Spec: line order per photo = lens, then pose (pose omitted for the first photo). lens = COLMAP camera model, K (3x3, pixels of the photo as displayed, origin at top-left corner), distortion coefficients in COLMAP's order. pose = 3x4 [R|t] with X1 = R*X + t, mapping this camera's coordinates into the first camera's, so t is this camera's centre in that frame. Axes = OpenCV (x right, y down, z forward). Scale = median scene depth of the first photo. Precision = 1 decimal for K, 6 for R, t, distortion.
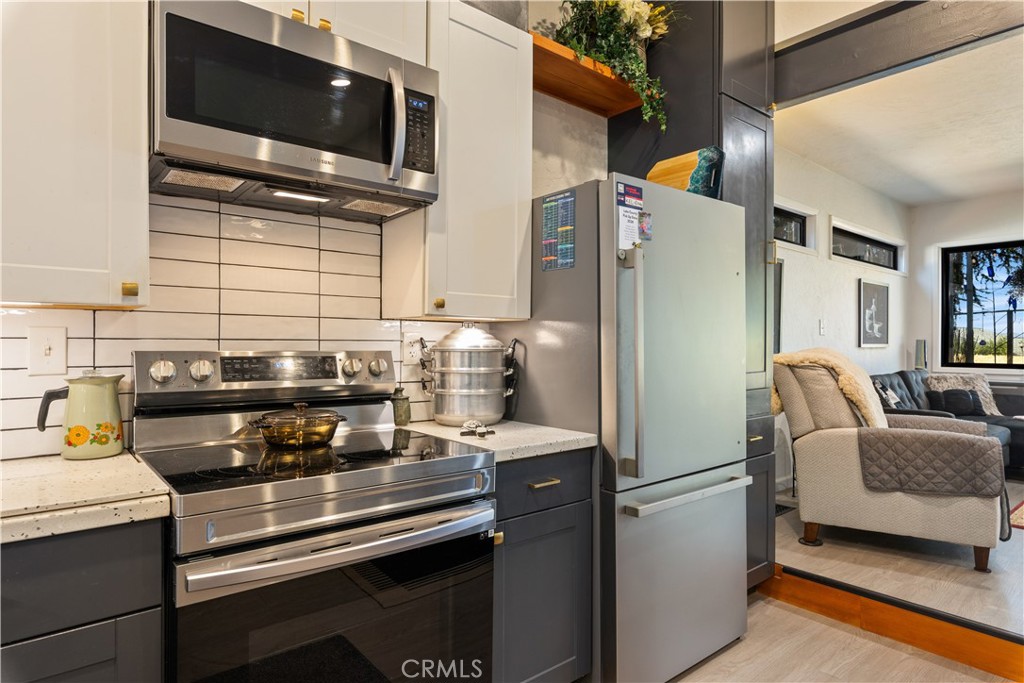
lens RADIAL K [[584.3, 0, 515.8], [0, 584.3, 342.1], [0, 0, 1]] dist [0.002826, 0.000299]
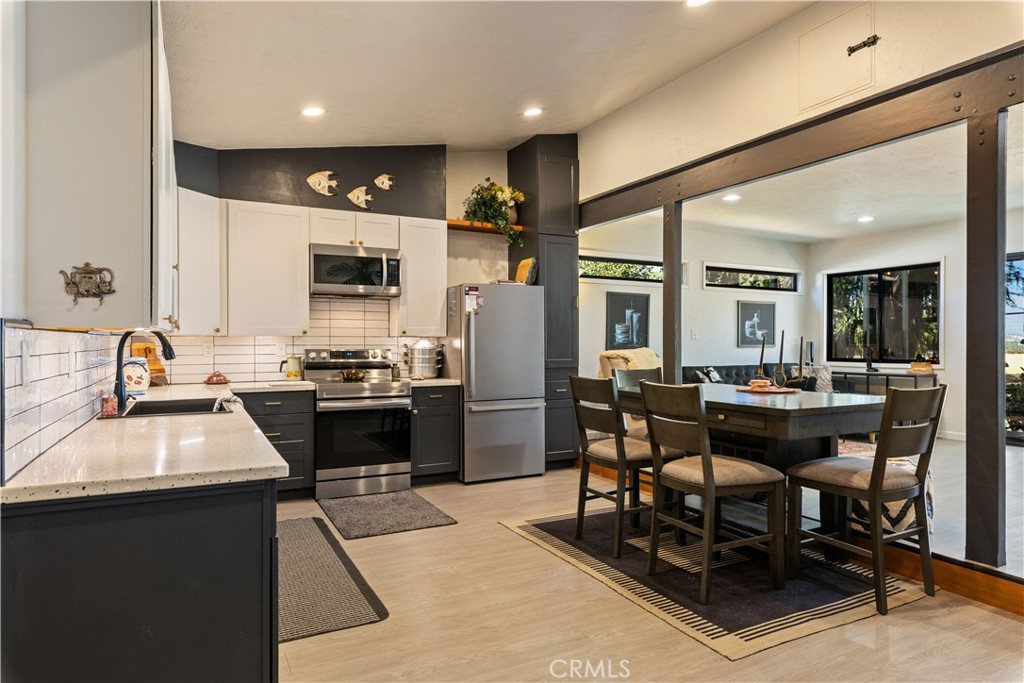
lens RADIAL K [[615.8, 0, 512.0], [0, 615.8, 341.5], [0, 0, 1]] dist [0.000176, -0.000890]
pose [[0.975831, -0.001135, -0.218525, 0.894249], [0.001700, 0.999996, 0.002397, -0.024078], [0.218522, -0.002711, 0.975828, -1.531839]]
